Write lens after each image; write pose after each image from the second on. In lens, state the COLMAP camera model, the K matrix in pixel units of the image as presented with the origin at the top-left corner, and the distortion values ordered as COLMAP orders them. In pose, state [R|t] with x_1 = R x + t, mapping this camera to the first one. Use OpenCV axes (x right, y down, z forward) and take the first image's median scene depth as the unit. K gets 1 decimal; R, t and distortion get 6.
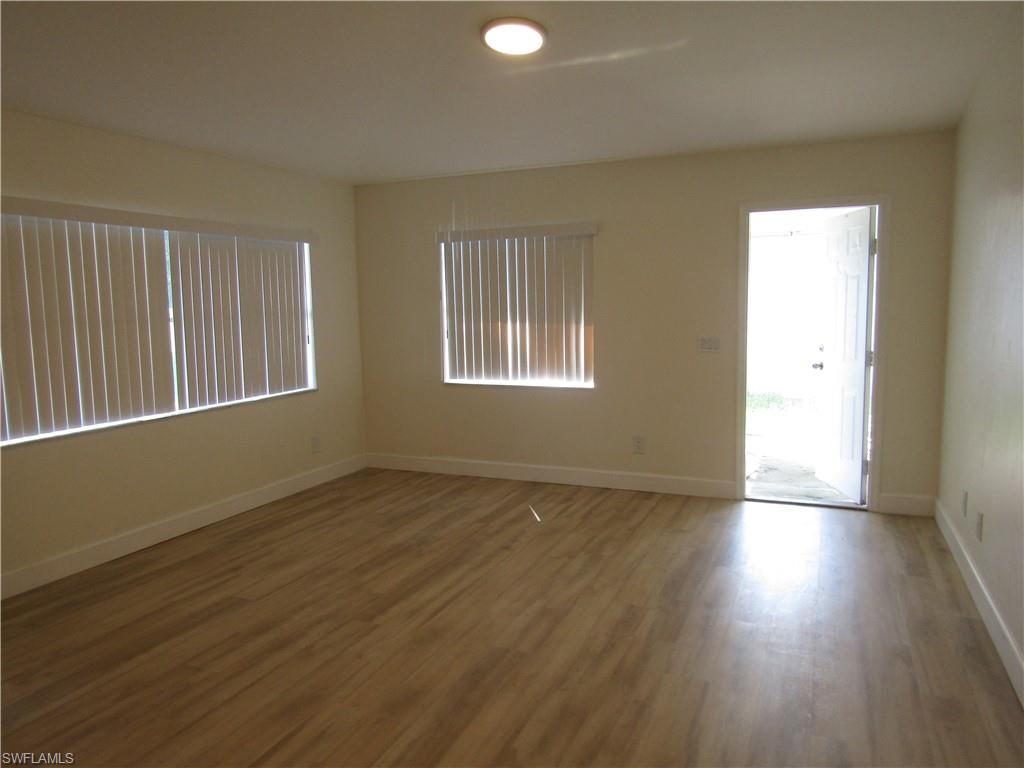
lens RADIAL K [[738.2, 0, 512.0], [0, 738.2, 384.0], [0, 0, 1]] dist [-0.004495, -0.001321]
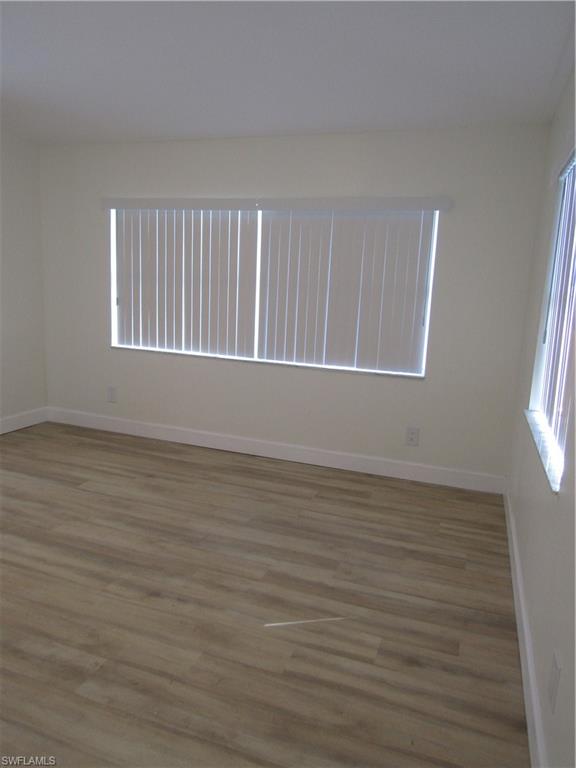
lens RADIAL K [[548.8, 0, 288.0], [0, 548.8, 384.0], [0, 0, 1]] dist [-0.007058, -0.004318]
pose [[0.066835, 0.202640, -0.976970, 0.457899], [-0.161656, 0.968421, 0.189808, -0.104609], [0.984581, 0.145247, 0.097482, 0.947397]]
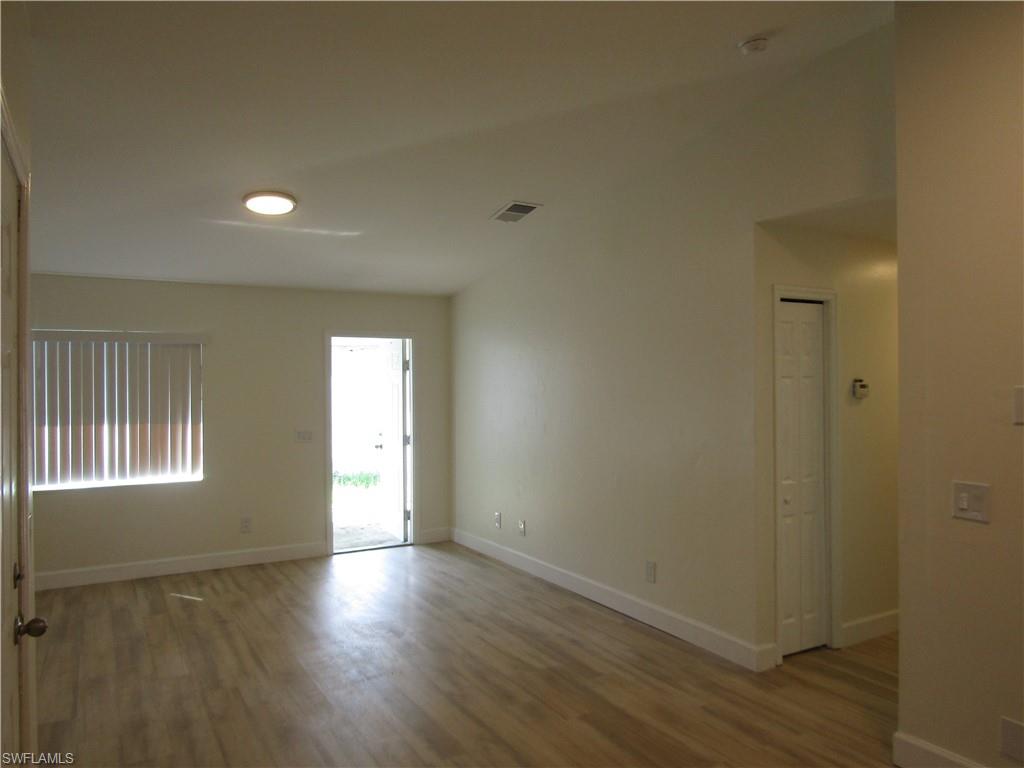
lens RADIAL K [[731.8, 0, 512.0], [0, 731.8, 384.0], [0, 0, 1]] dist [-0.007058, -0.004318]
pose [[0.593105, 0.012458, 0.805029, -0.585880], [0.092923, 0.992139, -0.083814, -0.002899], [-0.799745, 0.124516, 0.587285, -0.046637]]
